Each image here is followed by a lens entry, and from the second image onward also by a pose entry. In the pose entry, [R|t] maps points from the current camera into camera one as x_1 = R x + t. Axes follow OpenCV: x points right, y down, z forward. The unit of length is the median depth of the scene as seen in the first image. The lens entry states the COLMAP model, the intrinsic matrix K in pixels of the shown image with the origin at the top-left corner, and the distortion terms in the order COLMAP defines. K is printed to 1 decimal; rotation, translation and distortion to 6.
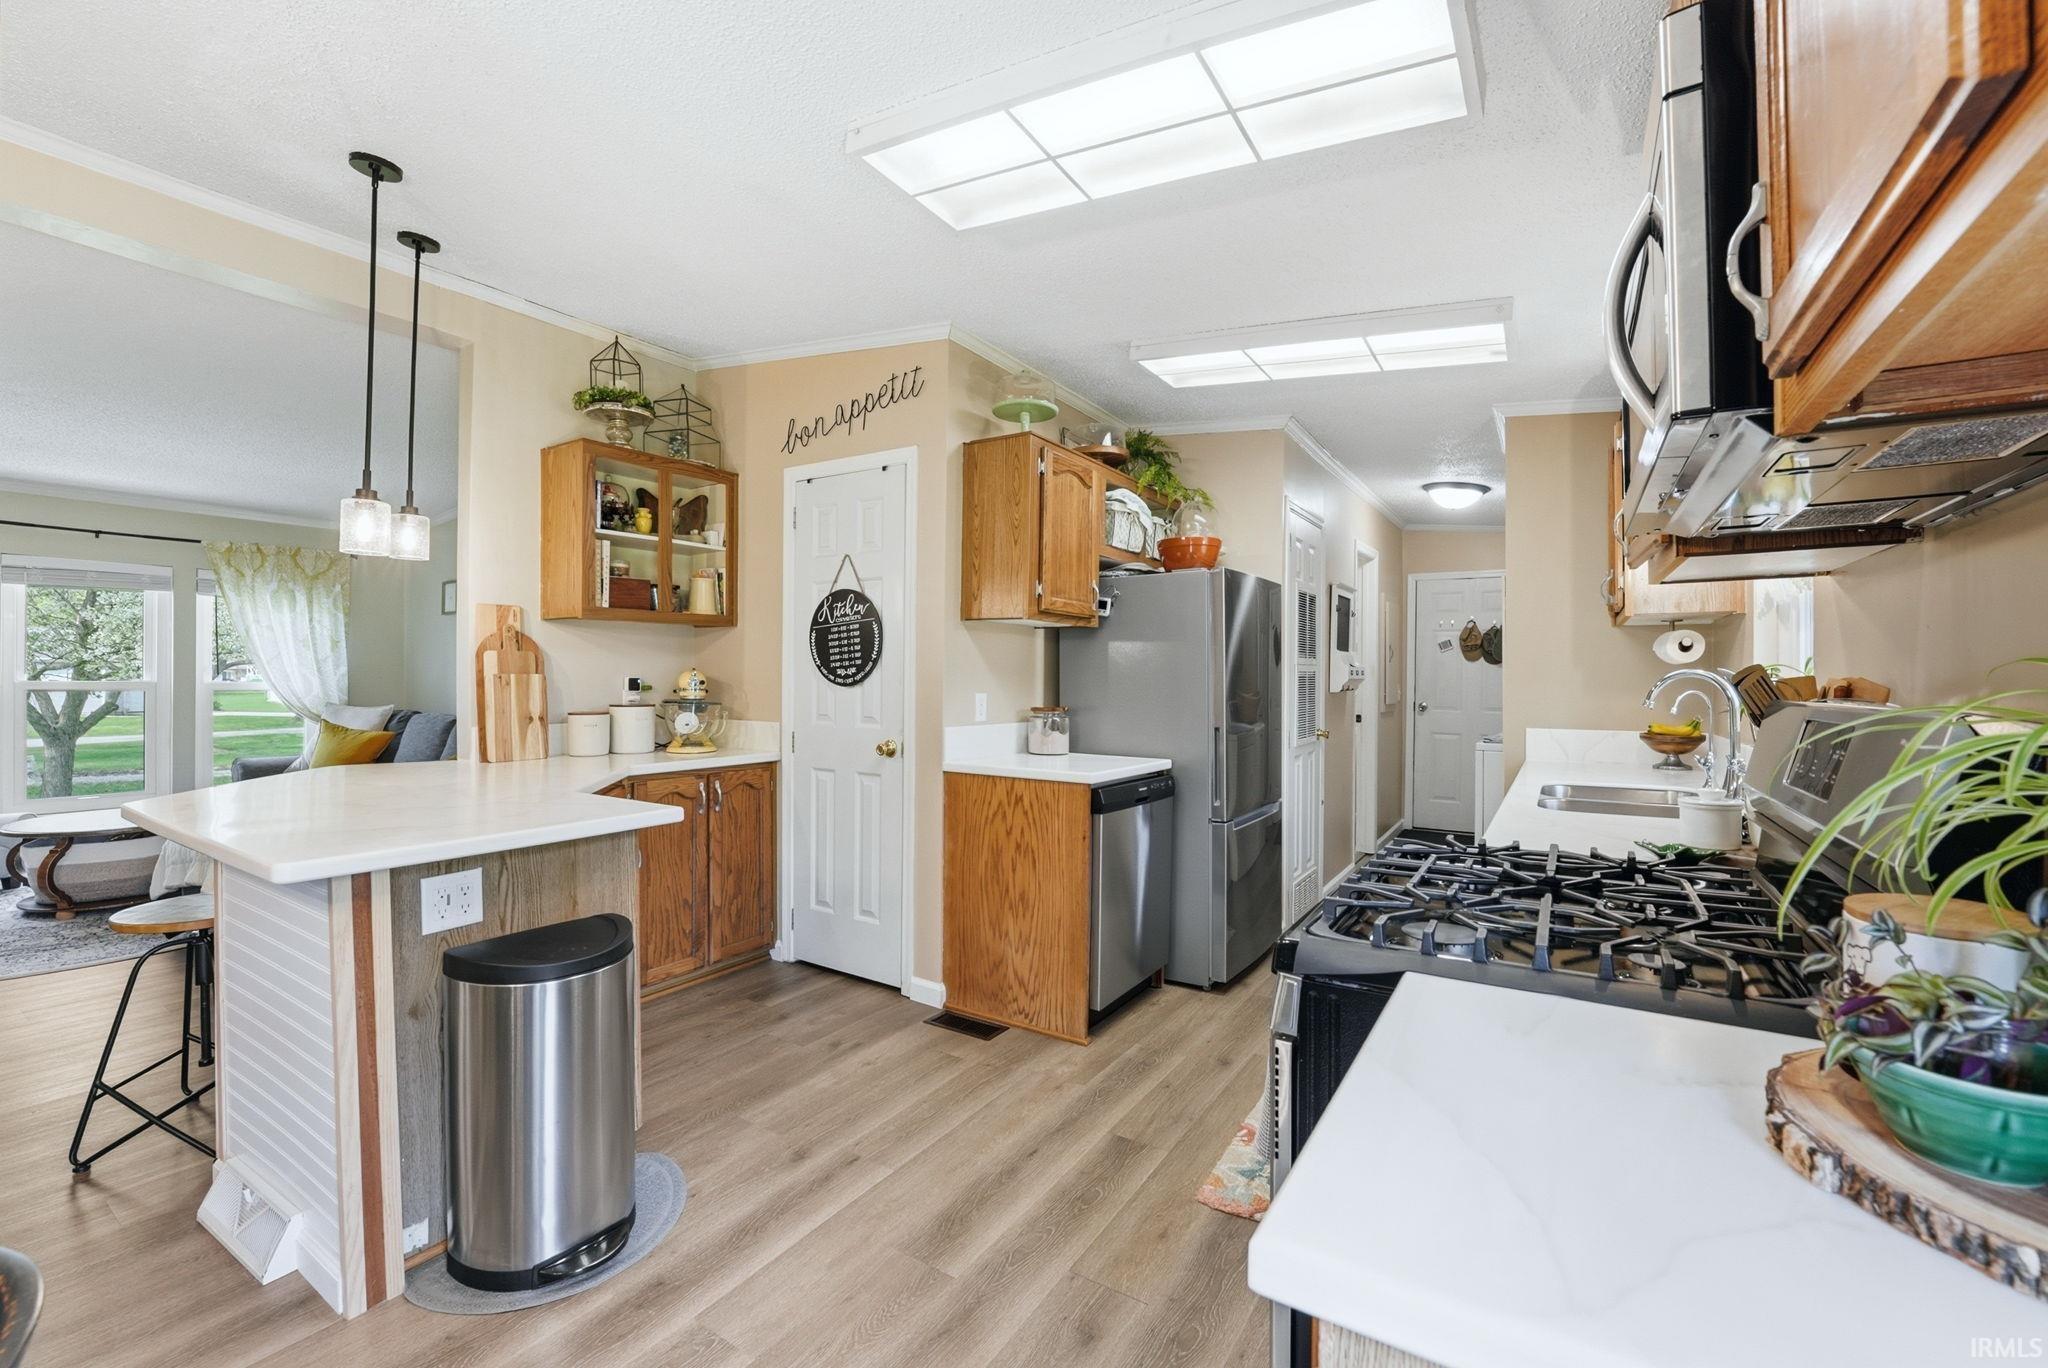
lens RADIAL K [[852.5, 0, 1025.8], [0, 852.5, 676.0], [0, 0, 1]] dist [-0.018578, 0.000623]
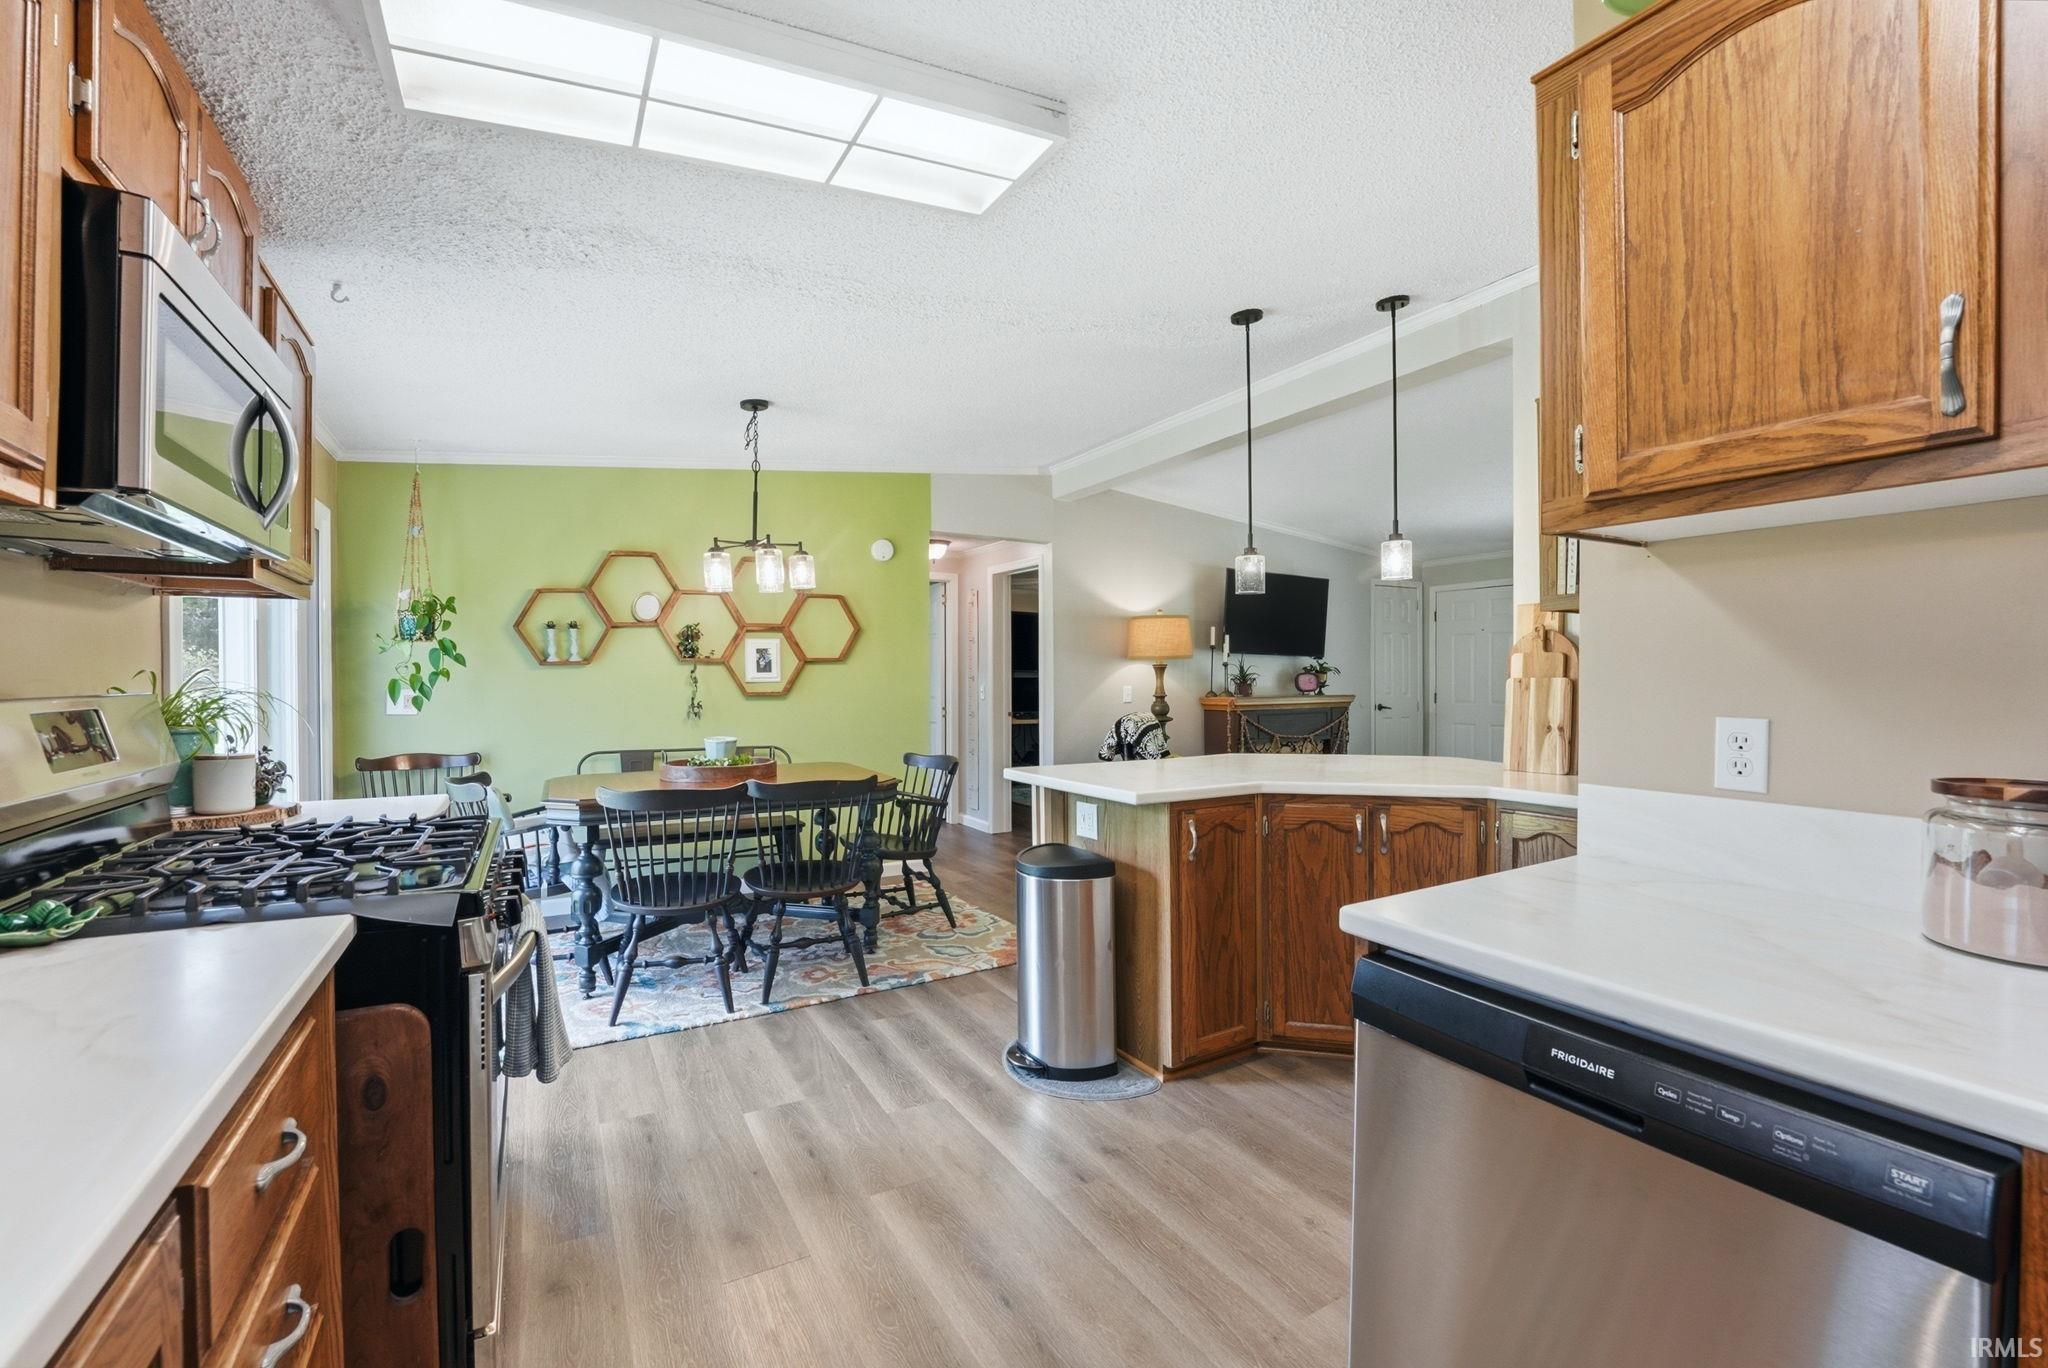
lens RADIAL K [[852.5, 0, 1031.8], [0, 852.5, 691.5], [0, 0, 1]] dist [-0.018578, 0.000623]
pose [[-0.451606, 0.006272, -0.892196, 0.658936], [-0.000263, 0.999974, 0.007163, 0.008646], [0.892218, 0.003470, -0.451592, 1.333855]]
